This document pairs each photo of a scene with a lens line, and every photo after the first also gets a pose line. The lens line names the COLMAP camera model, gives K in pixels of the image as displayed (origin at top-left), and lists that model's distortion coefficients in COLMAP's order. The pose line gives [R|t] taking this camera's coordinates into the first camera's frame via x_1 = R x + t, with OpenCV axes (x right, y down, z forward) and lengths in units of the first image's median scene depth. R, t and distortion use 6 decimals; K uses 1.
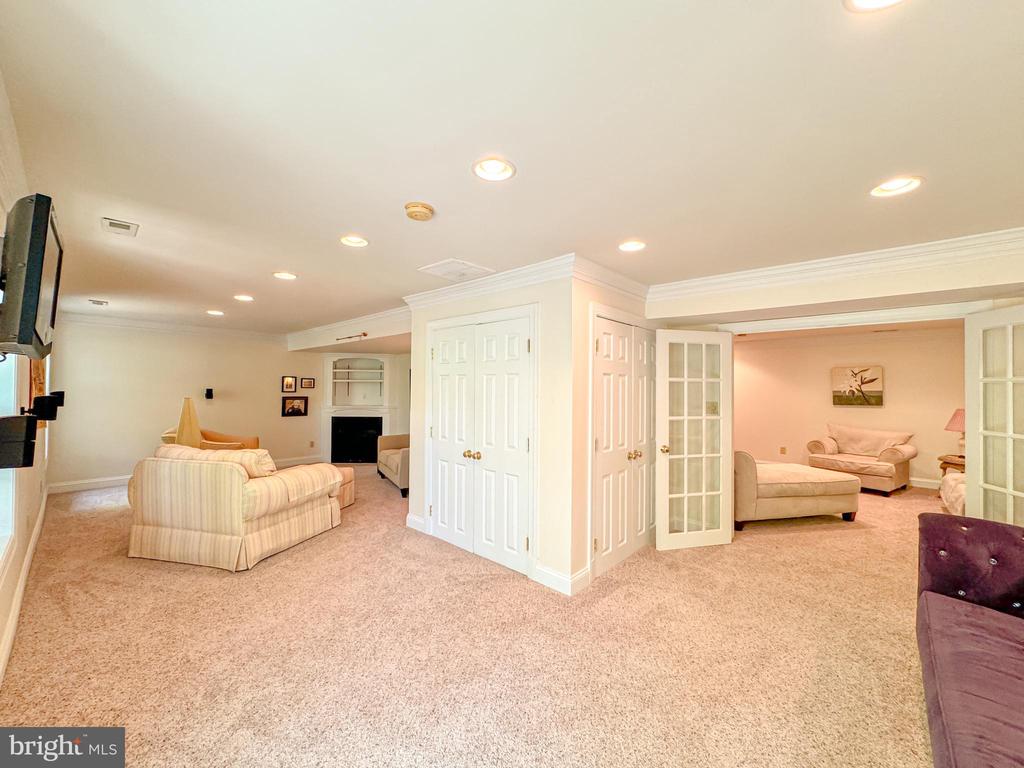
lens RADIAL K [[408.5, 0, 511.2], [0, 408.5, 383.4], [0, 0, 1]] dist [-0.002508, 0.000111]
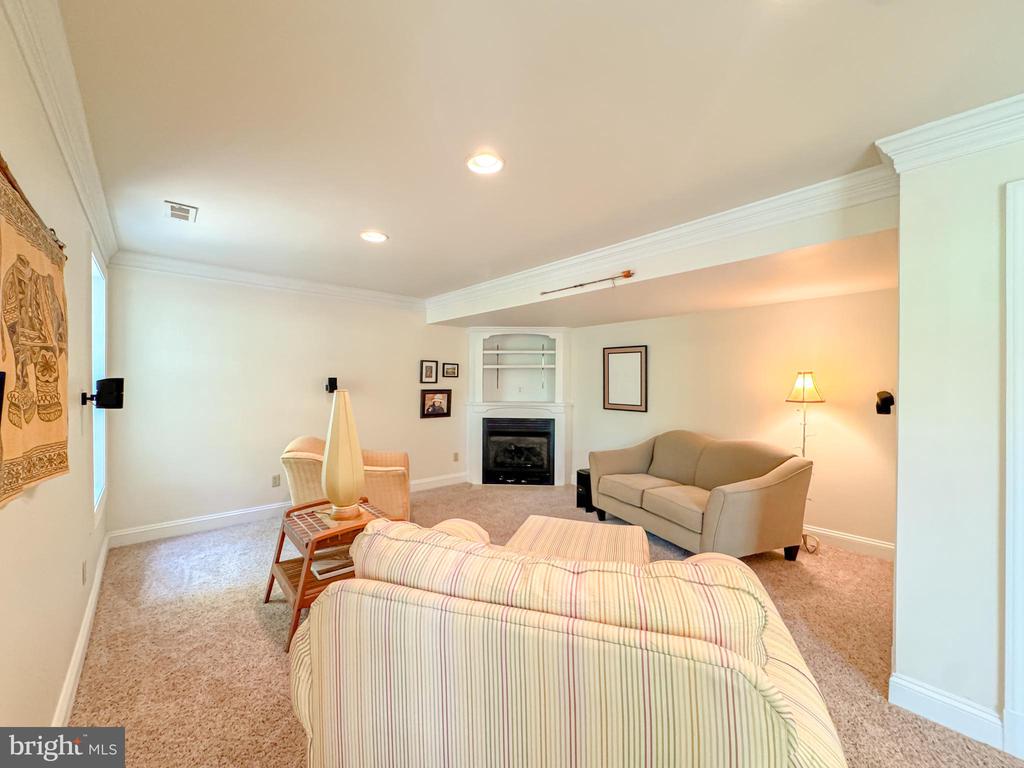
lens RADIAL K [[408.5, 0, 511.2], [0, 408.5, 383.4], [0, 0, 1]] dist [-0.002508, 0.000111]
pose [[0.995402, -0.006010, -0.095598, -0.333535], [0.007701, 0.999820, 0.017328, 0.010847], [0.095477, -0.017985, 0.995269, 0.317487]]
